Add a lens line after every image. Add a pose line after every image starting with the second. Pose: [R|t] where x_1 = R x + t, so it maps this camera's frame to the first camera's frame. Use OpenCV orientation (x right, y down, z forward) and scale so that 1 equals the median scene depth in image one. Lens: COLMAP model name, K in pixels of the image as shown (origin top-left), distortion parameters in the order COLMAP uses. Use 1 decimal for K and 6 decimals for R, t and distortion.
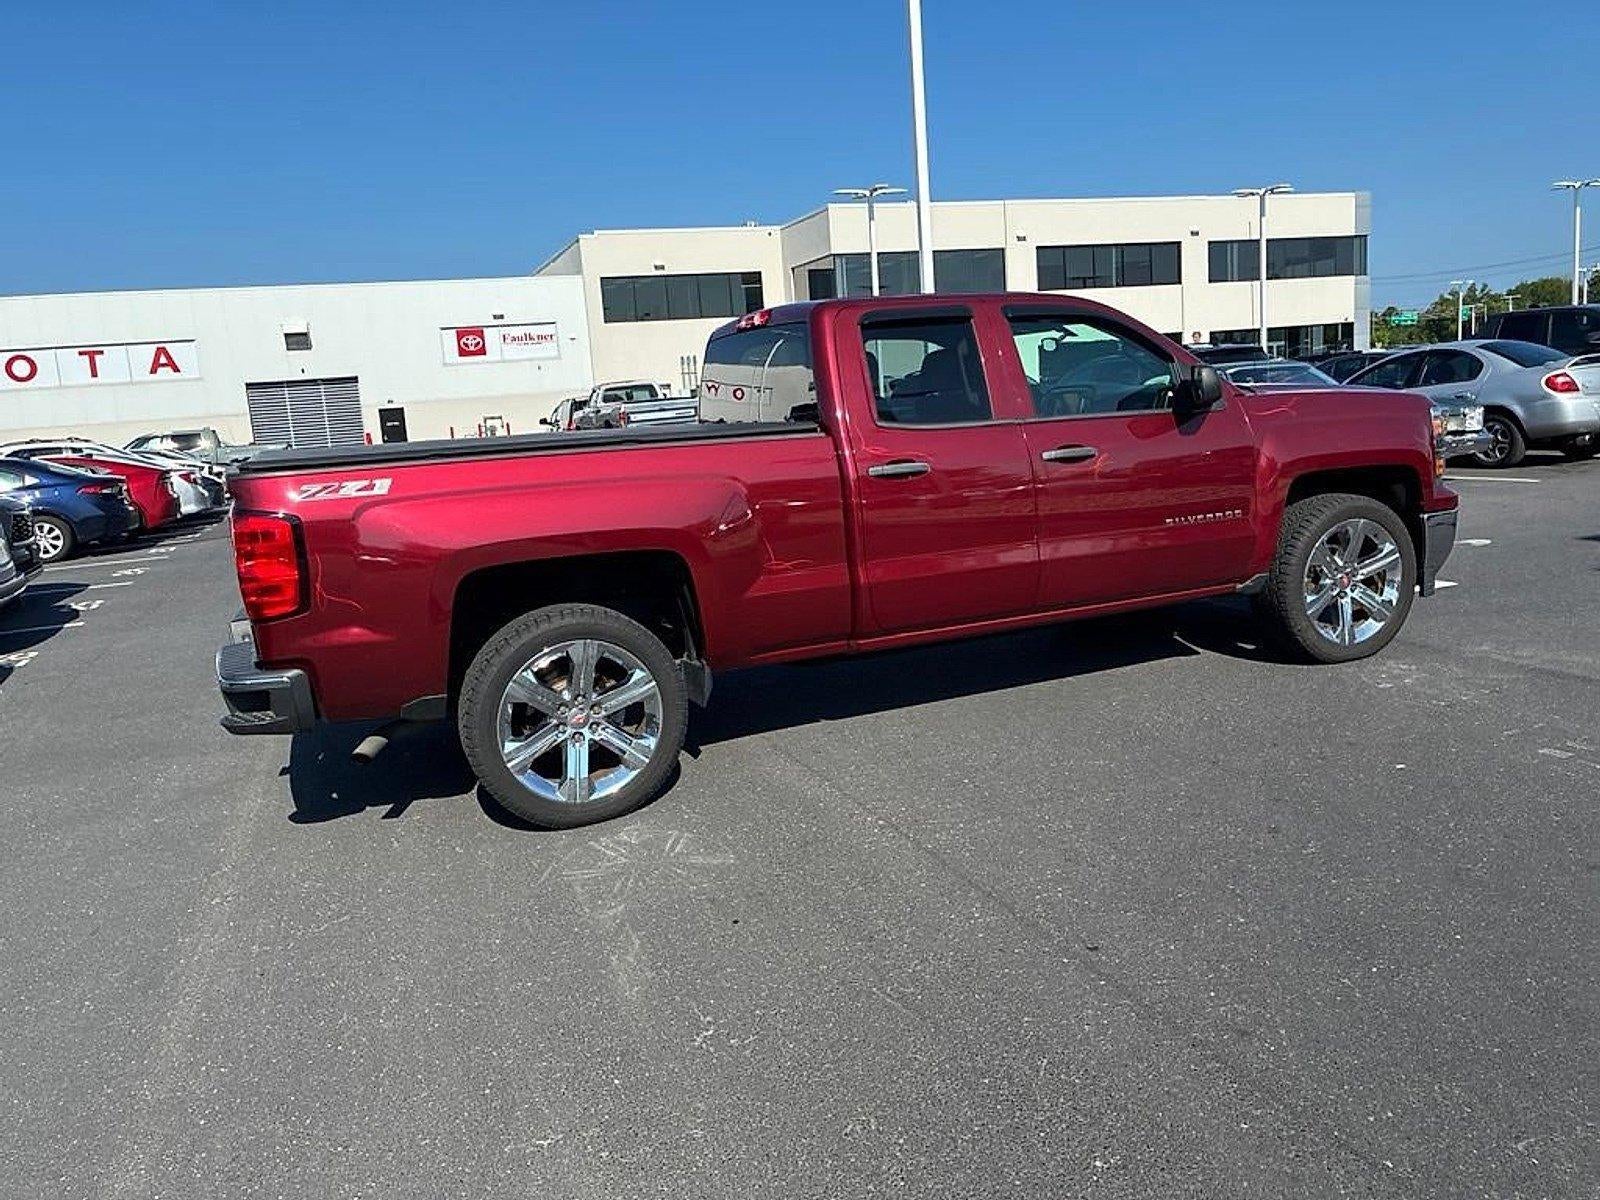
lens RADIAL K [[1216.6, 0, 825.4], [0, 1216.6, 627.4], [0, 0, 1]] dist [0.035520, -0.049115]
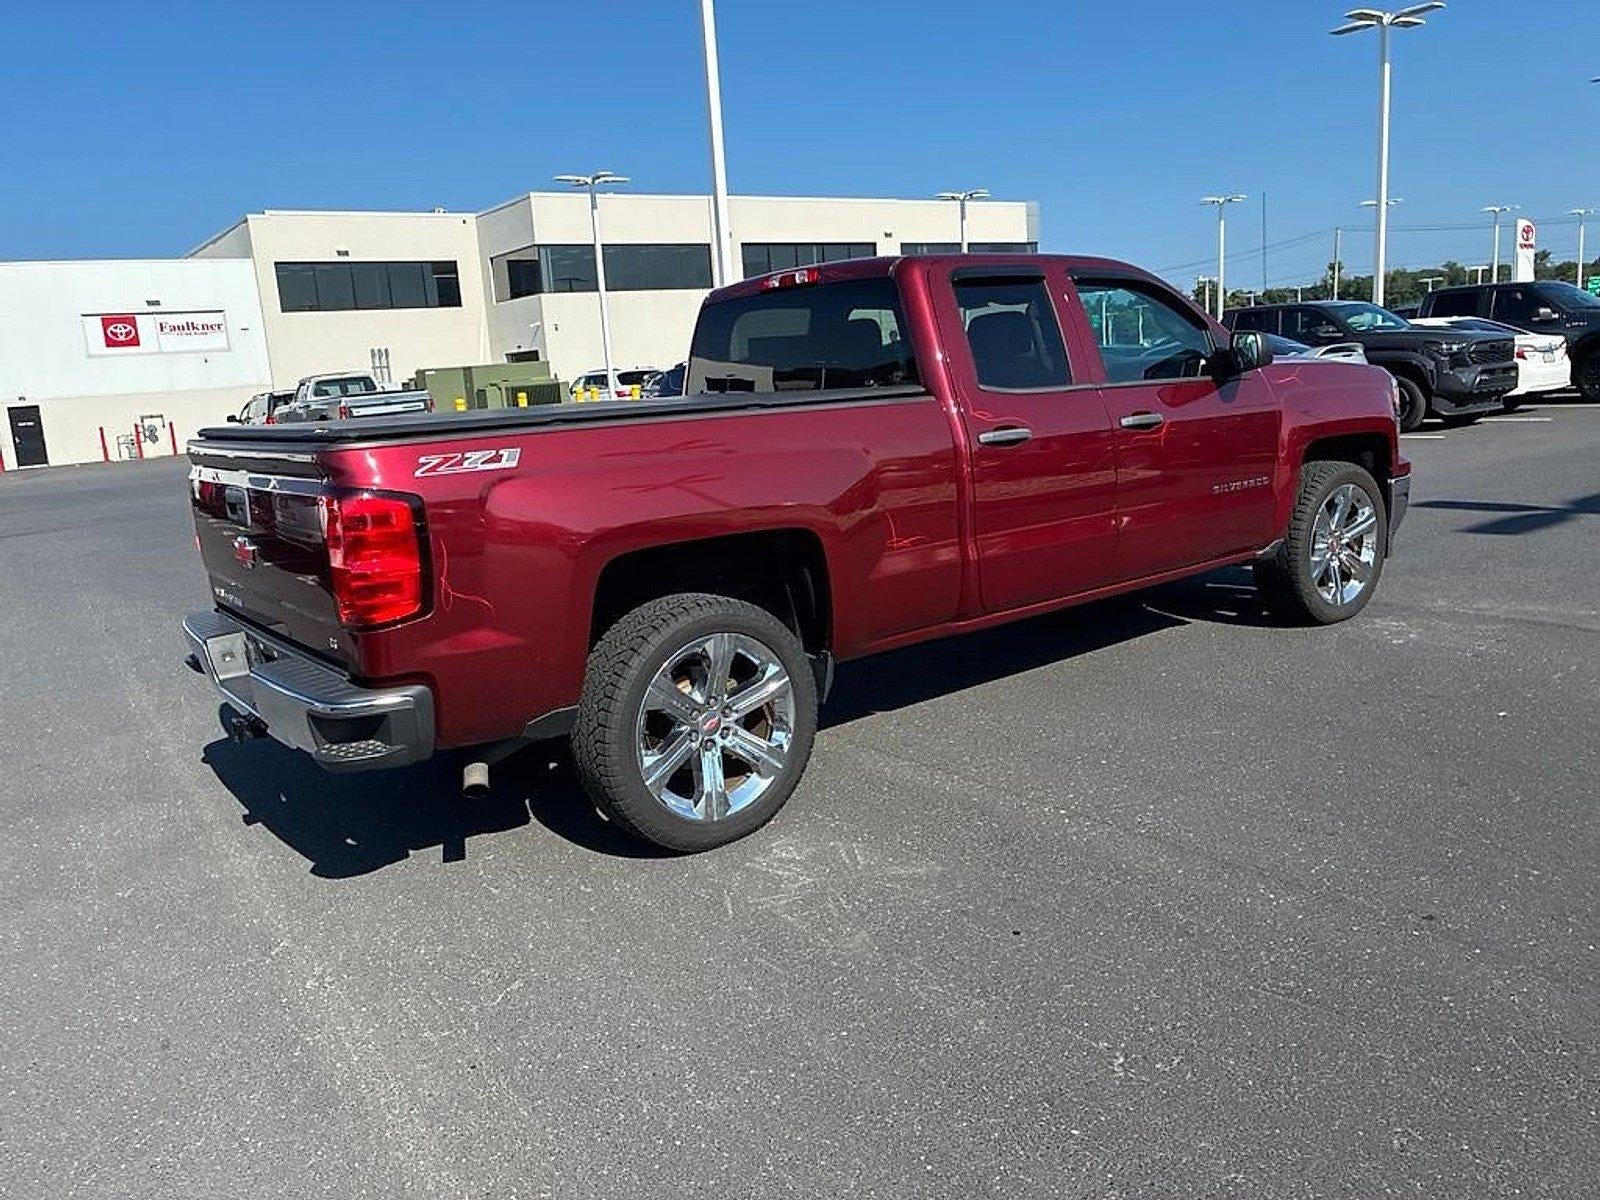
lens RADIAL K [[1216.6, 0, 795.9], [0, 1216.6, 617.2], [0, 0, 1]] dist [0.035520, -0.049115]
pose [[0.966238, -0.048328, 0.253078, -0.290189], [0.050612, 0.998715, -0.002517, 0.003224], [-0.252632, 0.015240, 0.967442, 0.114501]]
